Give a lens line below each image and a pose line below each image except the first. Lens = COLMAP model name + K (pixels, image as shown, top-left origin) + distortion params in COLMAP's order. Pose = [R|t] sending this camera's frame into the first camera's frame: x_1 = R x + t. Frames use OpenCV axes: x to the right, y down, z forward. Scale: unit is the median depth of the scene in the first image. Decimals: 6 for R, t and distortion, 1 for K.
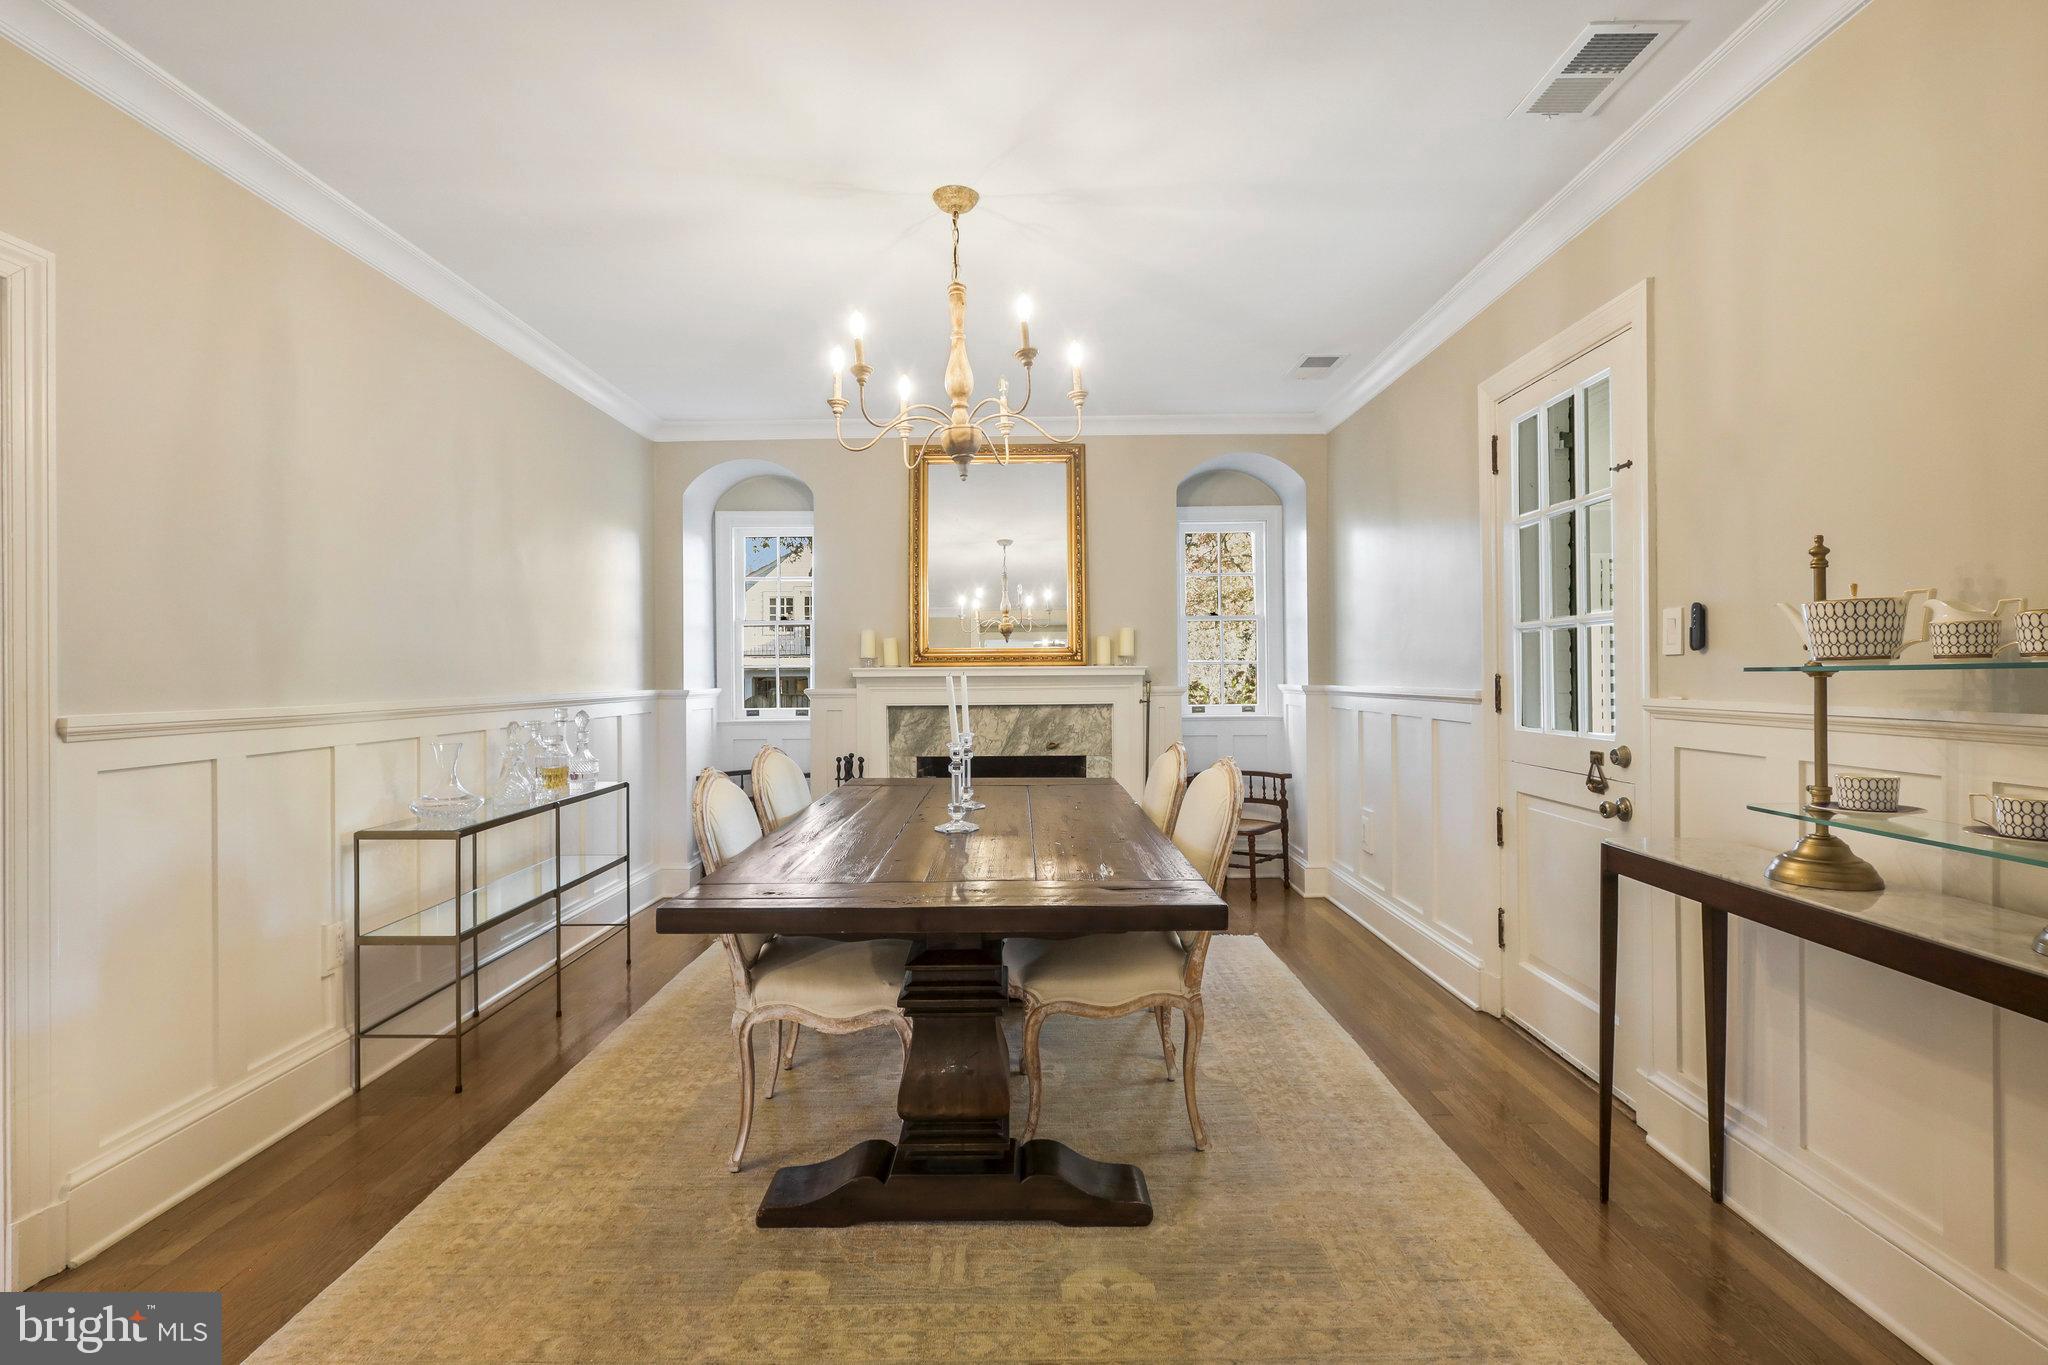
lens RADIAL K [[955.4, 0, 1019.6], [0, 955.4, 674.4], [0, 0, 1]] dist [-0.007453, 0.001245]
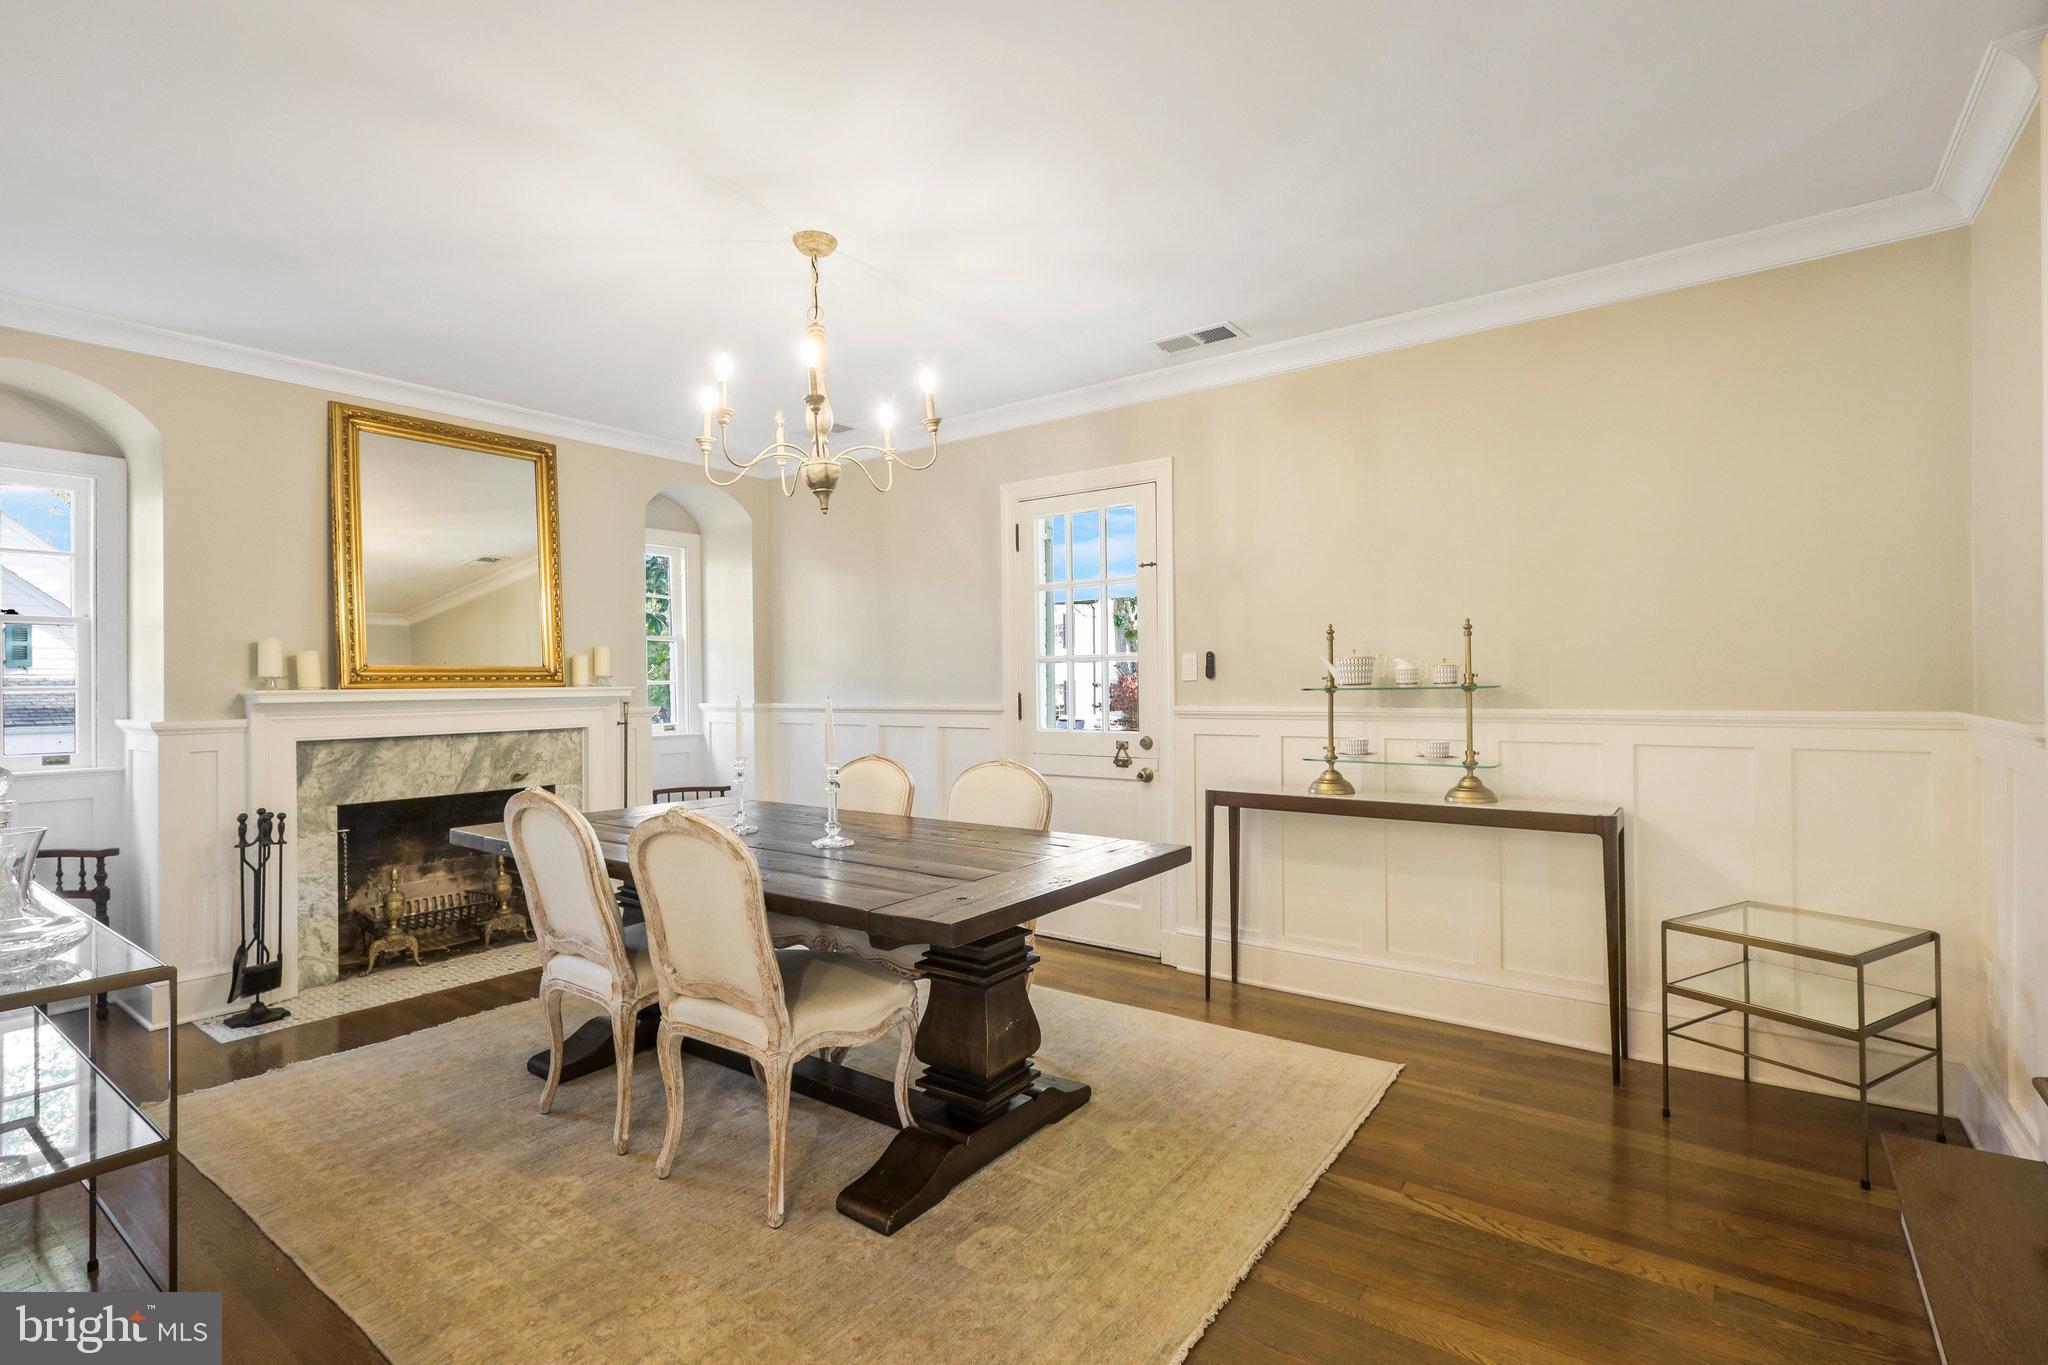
lens RADIAL K [[955.4, 0, 992.2], [0, 955.4, 685.5], [0, 0, 1]] dist [-0.007453, 0.001245]
pose [[0.597964, -0.003381, 0.801516, -0.427958], [0.008062, 0.999966, -0.001797, -0.005362], [-0.801483, 0.007536, 0.597971, 0.119783]]
